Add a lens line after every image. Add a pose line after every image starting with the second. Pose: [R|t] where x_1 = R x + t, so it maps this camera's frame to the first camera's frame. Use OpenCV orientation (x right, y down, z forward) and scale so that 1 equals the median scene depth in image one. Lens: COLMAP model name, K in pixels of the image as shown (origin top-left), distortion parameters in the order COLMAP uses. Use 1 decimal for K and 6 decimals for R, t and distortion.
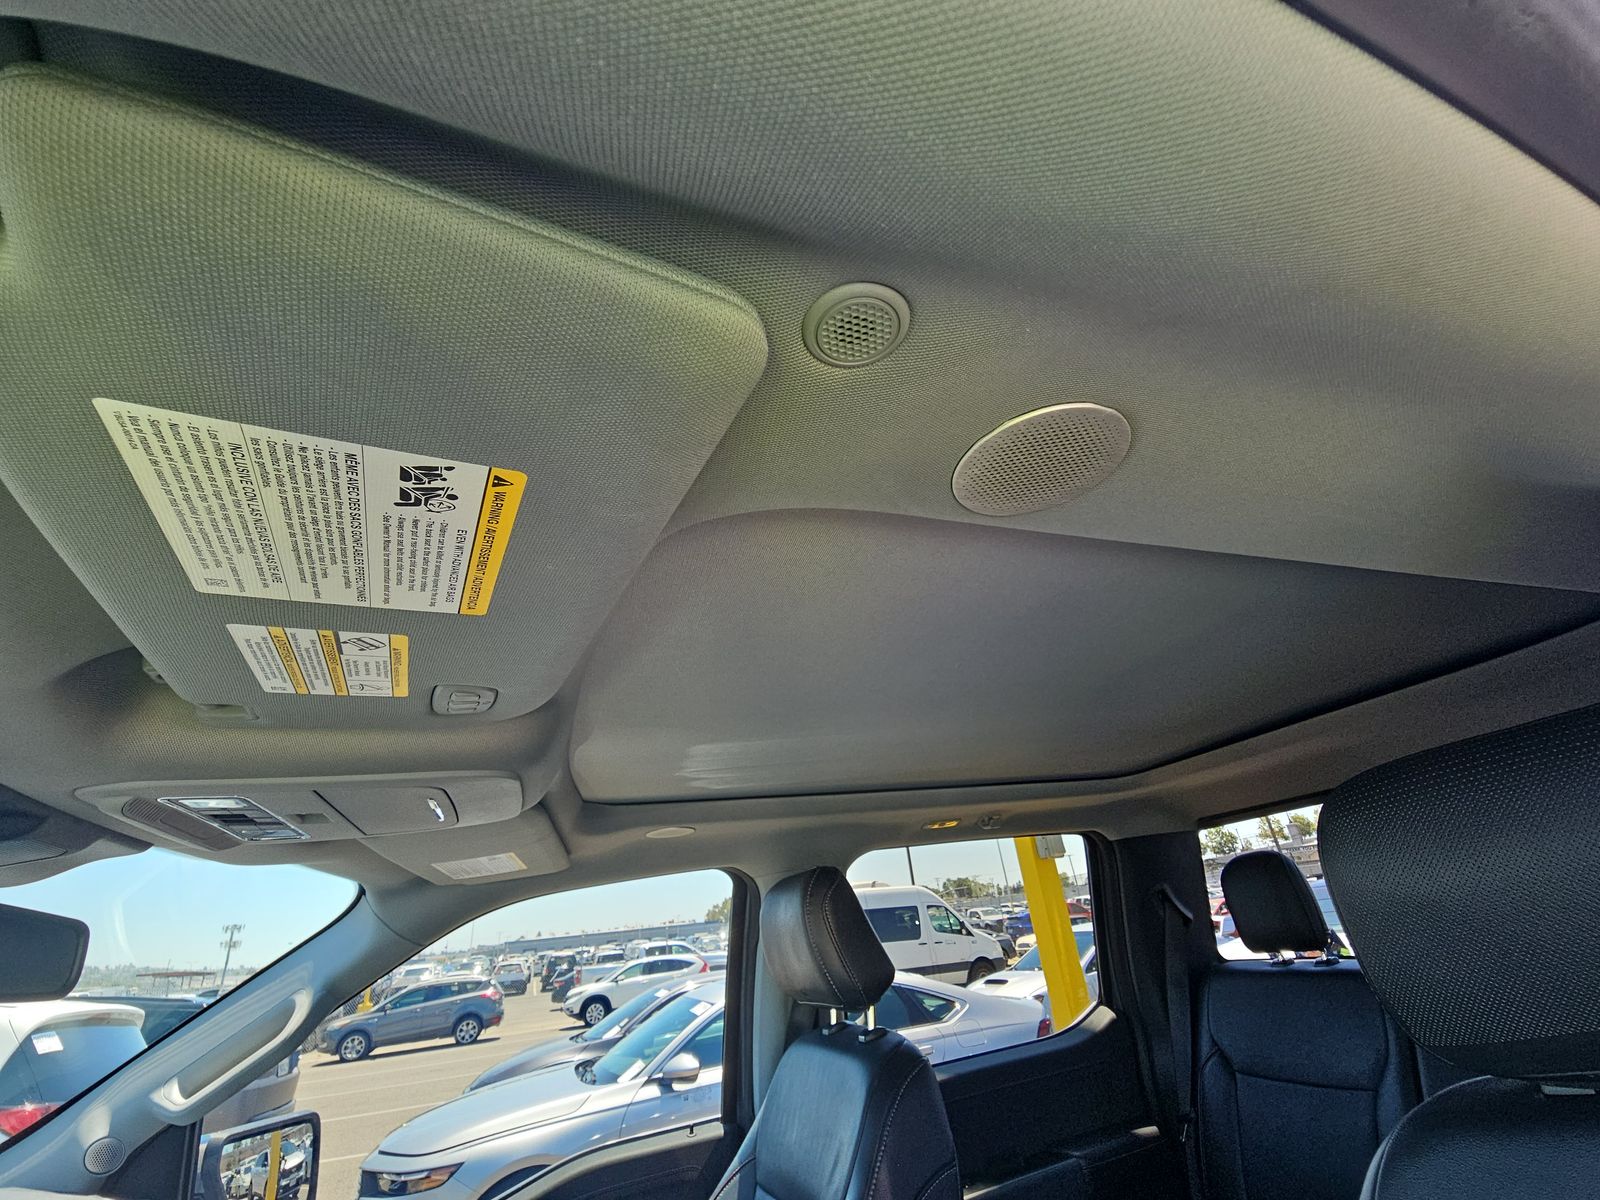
lens RADIAL K [[674.7, 0, 804.8], [0, 674.7, 592.6], [0, 0, 1]] dist [0.004630, -0.008087]
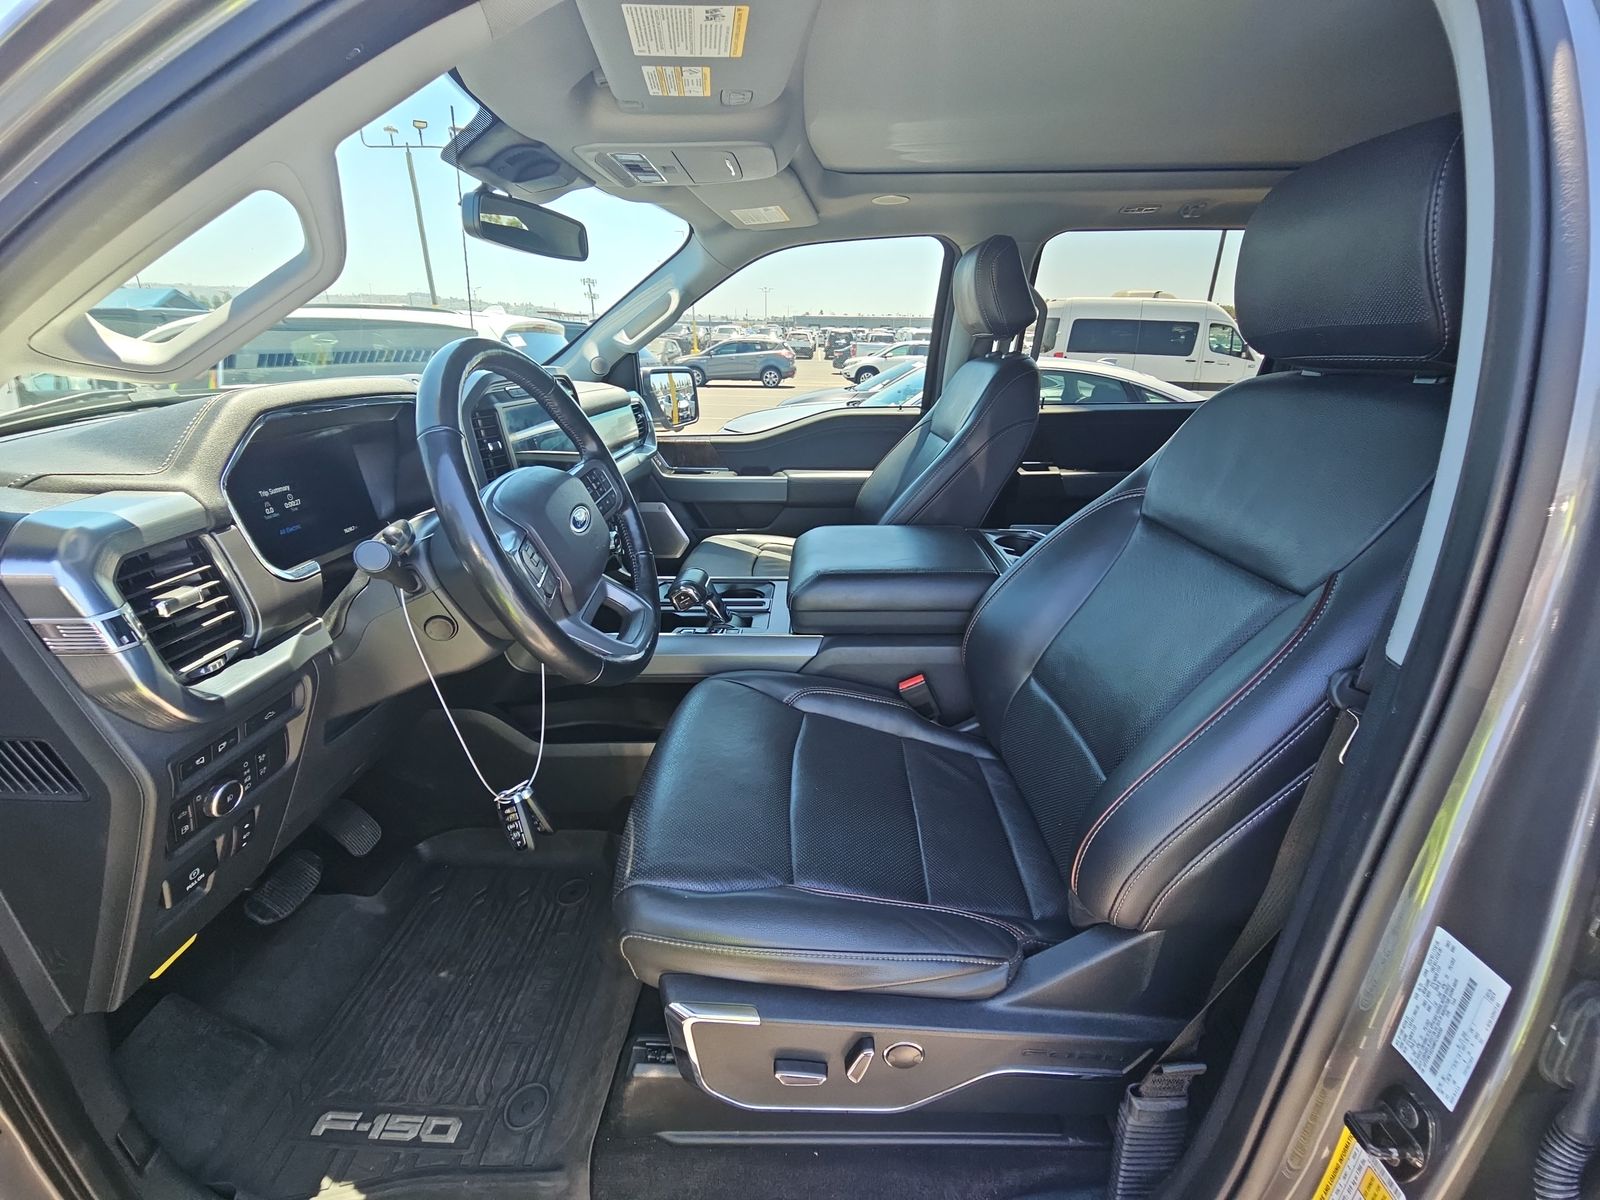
lens RADIAL K [[674.7, 0, 804.8], [0, 674.7, 592.6], [0, 0, 1]] dist [0.004630, -0.008087]
pose [[0.930226, 0.223720, -0.290911, 0.171030], [0.068041, 0.673818, 0.735758, -0.091813], [0.360625, -0.704215, 0.611580, -0.341617]]
